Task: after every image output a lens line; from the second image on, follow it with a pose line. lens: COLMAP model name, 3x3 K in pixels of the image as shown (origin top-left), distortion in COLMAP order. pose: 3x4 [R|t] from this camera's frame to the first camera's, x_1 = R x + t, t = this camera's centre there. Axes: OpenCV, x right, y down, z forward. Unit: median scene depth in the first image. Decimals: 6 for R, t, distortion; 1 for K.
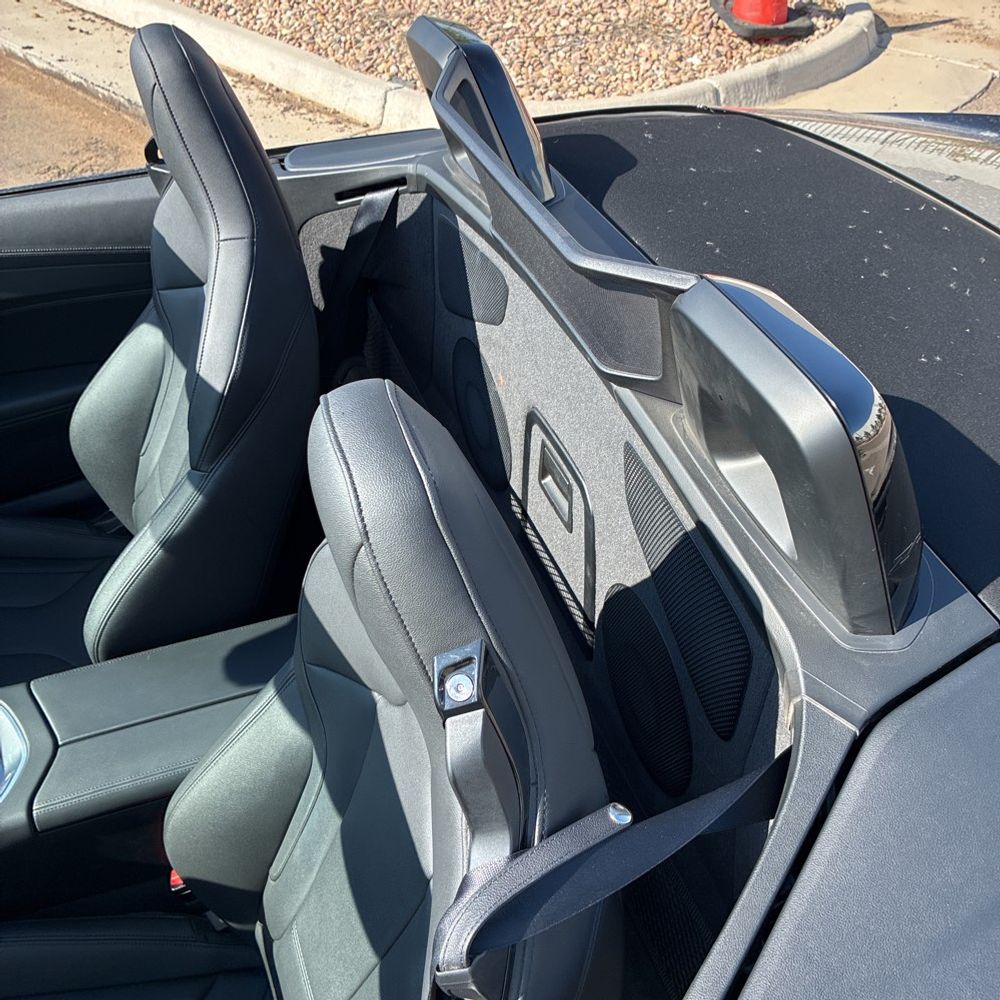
lens RADIAL K [[1021.2, 0, 496.7], [0, 1021.2, 500.0], [0, 0, 1]] dist [0.018759, 0.000000]
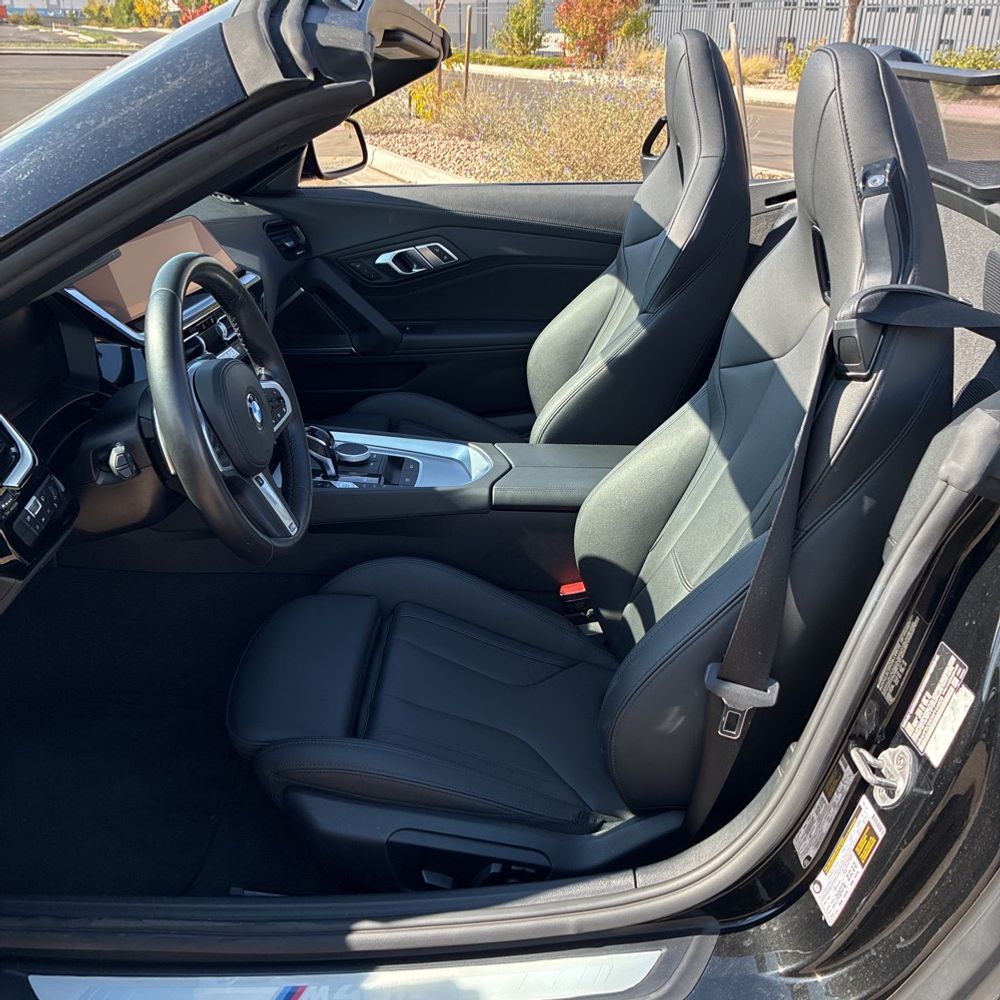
lens RADIAL K [[1021.2, 0, 499.1], [0, 1021.2, 498.6], [0, 0, 1]] dist [0.018759, 0.000000]
pose [[0.936122, 0.163709, -0.311248, -0.003166], [-0.240635, 0.943593, -0.227434, 0.641012], [0.256458, 0.287803, 0.922713, -0.304105]]
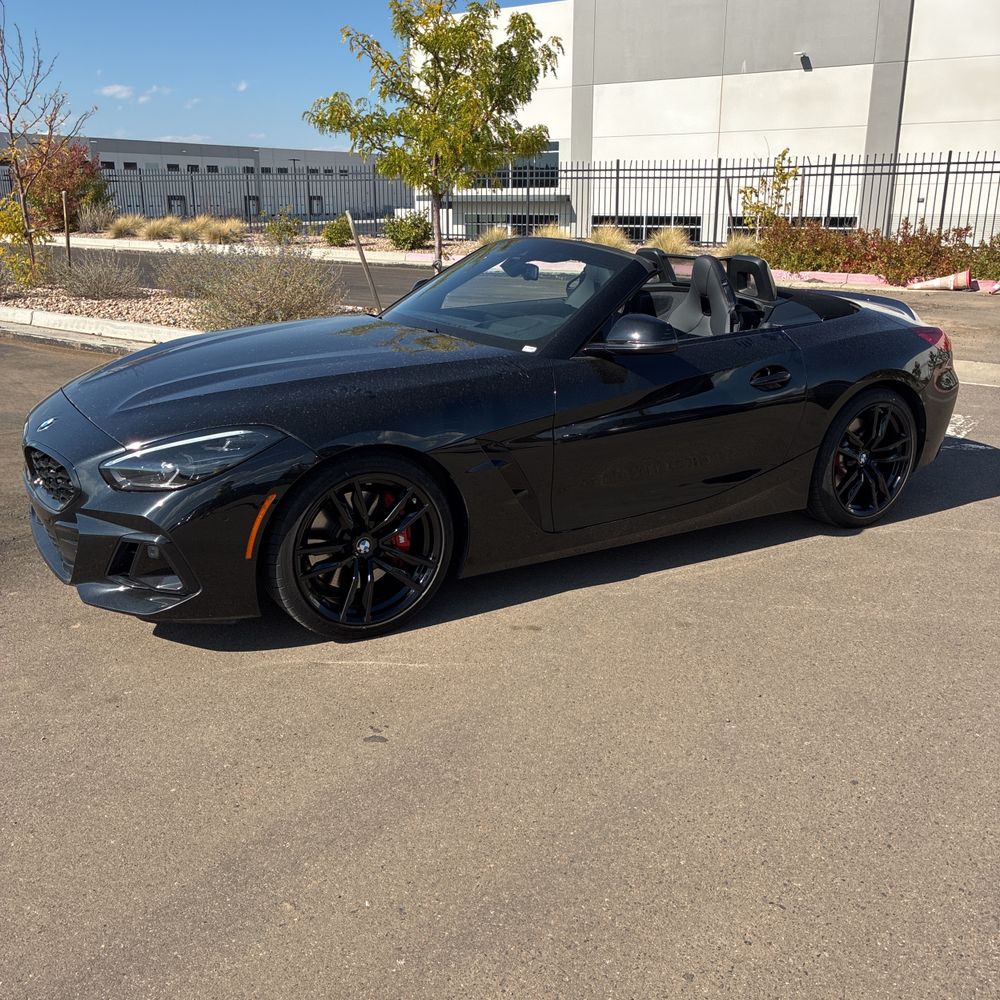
lens RADIAL K [[1021.2, 0, 497.7], [0, 1021.2, 499.0], [0, 0, 1]] dist [0.018759, 0.000000]
pose [[0.980342, -0.047540, 0.191492, -1.747967], [0.119205, 0.916092, -0.382838, 2.365229], [-0.157224, 0.398139, 0.903751, -2.722694]]
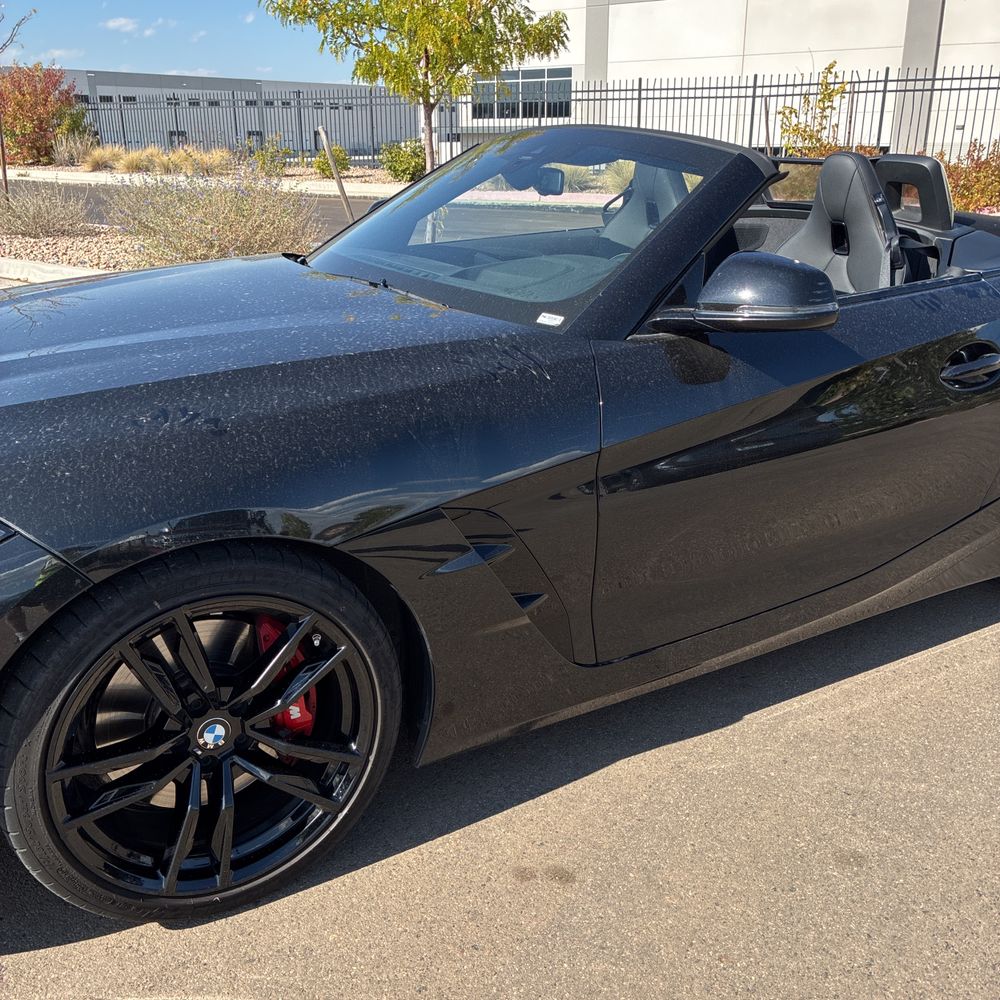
lens RADIAL K [[1021.2, 0, 496.7], [0, 1021.2, 495.2], [0, 0, 1]] dist [0.018759, 0.000000]
pose [[0.982388, -0.059309, 0.177189, -1.387794], [0.116803, 0.935096, -0.334593, 1.468578], [-0.145844, 0.349396, 0.925555, -1.364823]]
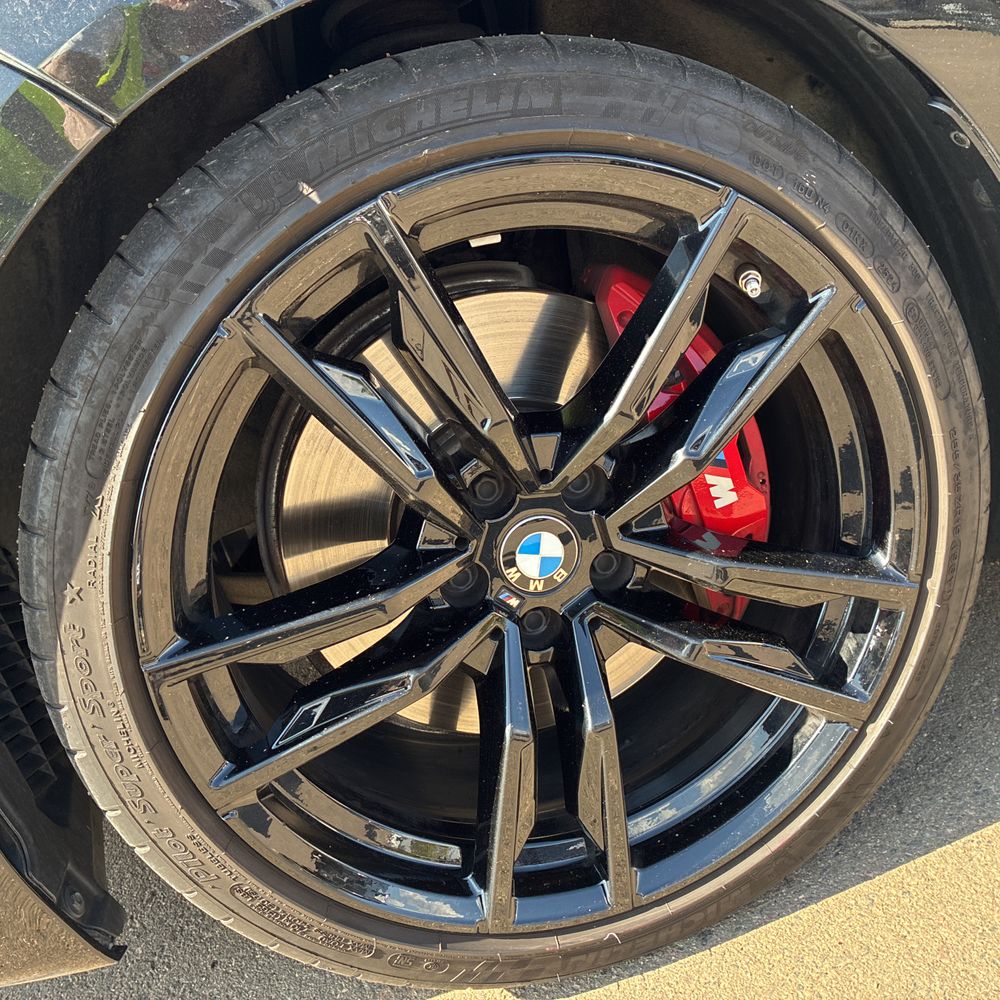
lens RADIAL K [[1021.2, 0, 494.8], [0, 1021.2, 493.2], [0, 0, 1]] dist [0.018759, 0.000000]
pose [[0.958406, -0.215590, -0.187028, -1.452509], [0.148115, 0.935848, -0.319767, 1.403678], [0.243969, 0.278765, 0.928854, -0.362081]]
